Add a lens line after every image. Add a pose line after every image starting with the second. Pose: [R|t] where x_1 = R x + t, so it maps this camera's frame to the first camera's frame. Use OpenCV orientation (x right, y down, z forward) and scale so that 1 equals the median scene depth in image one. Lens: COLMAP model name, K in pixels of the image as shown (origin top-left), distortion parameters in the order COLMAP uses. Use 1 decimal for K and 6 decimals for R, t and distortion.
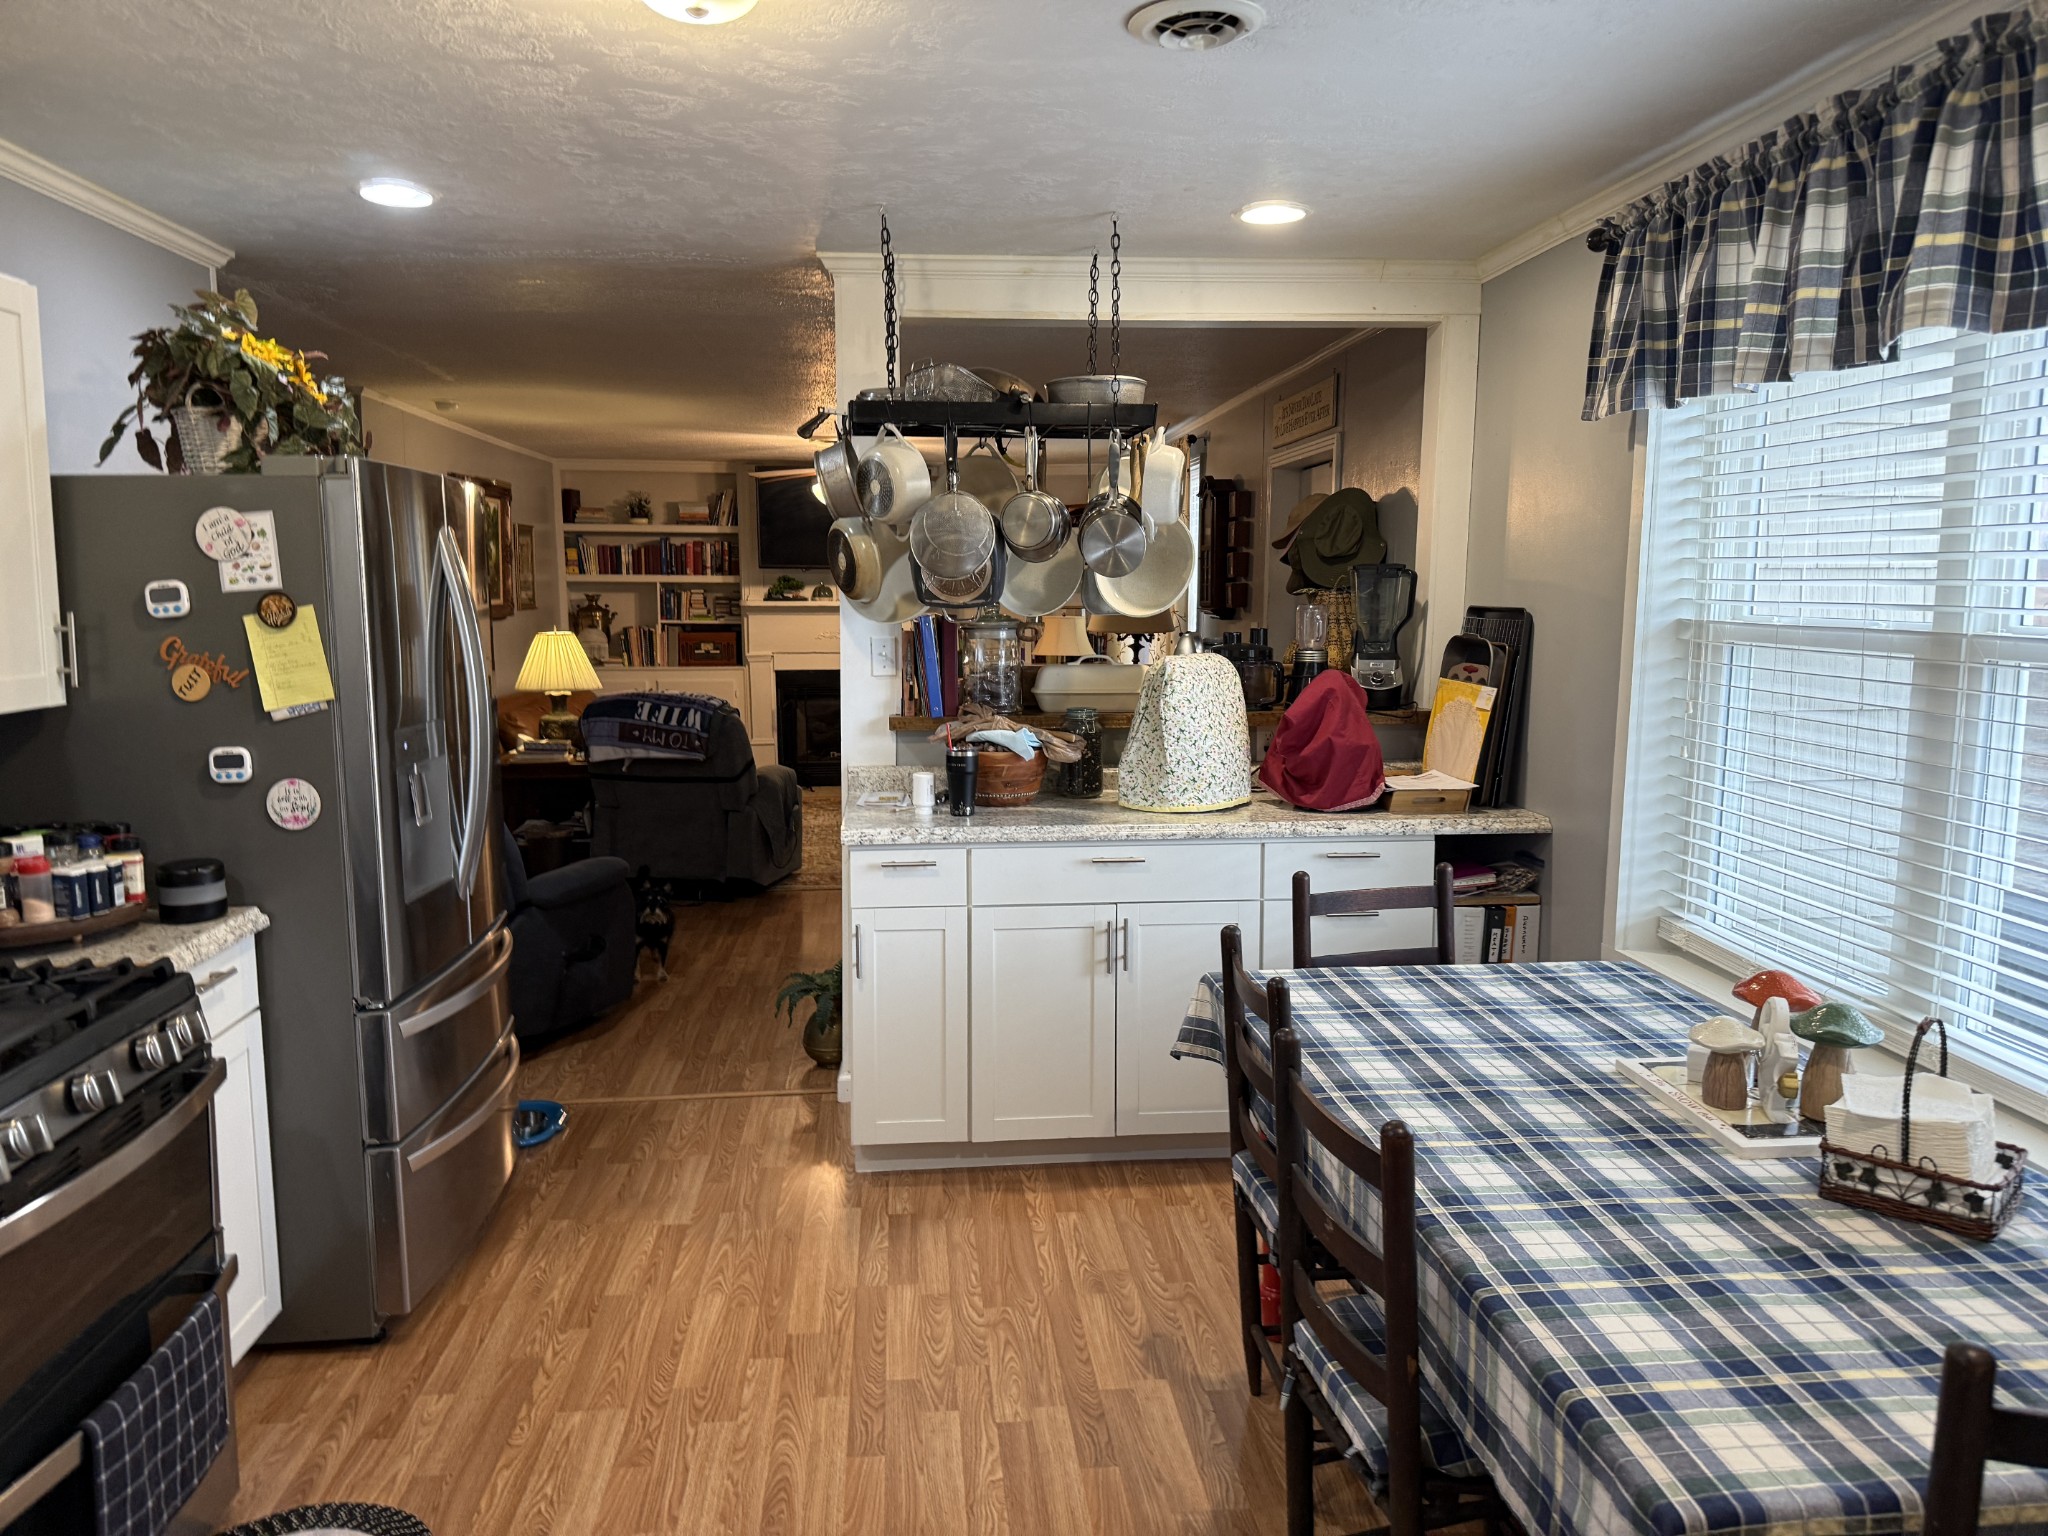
lens RADIAL K [[1468.7, 0, 1007.6], [0, 1468.7, 776.6], [0, 0, 1]] dist [0.036406, -0.043273]
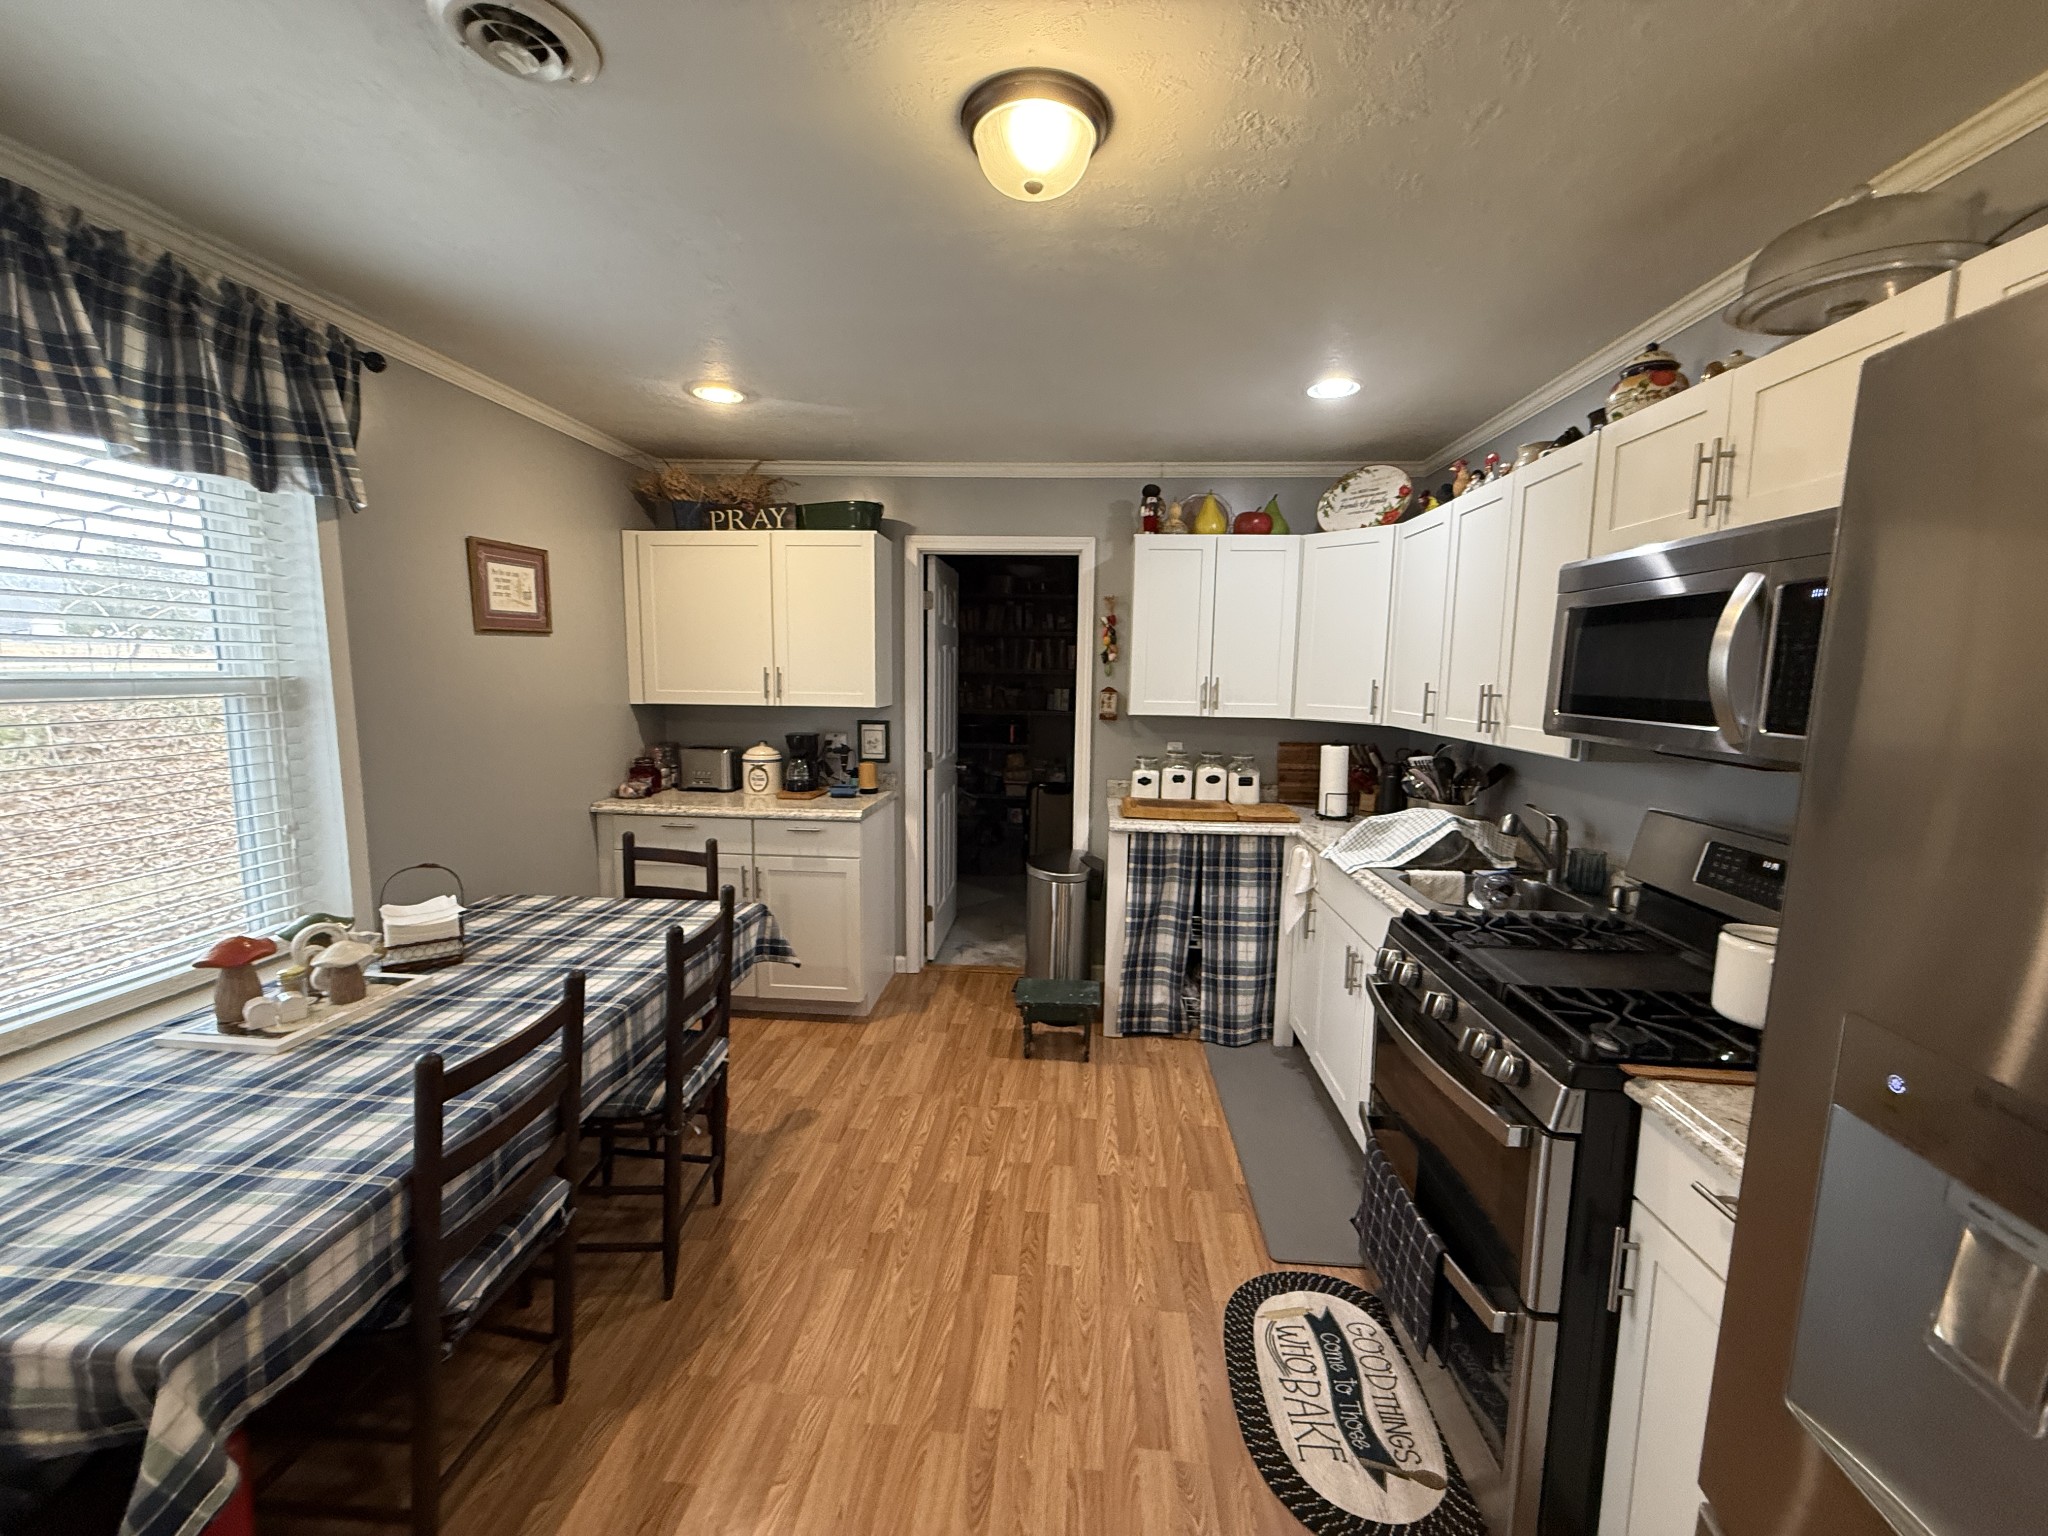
lens RADIAL K [[823.5, 0, 1007.5], [0, 823.5, 775.0], [0, 0, 1]] dist [0.000905, 0.000226]
pose [[-0.984690, -0.037522, 0.170229, -0.228479], [0.007629, 0.966345, 0.257135, -0.156882], [-0.174148, 0.254497, -0.951264, 1.268438]]
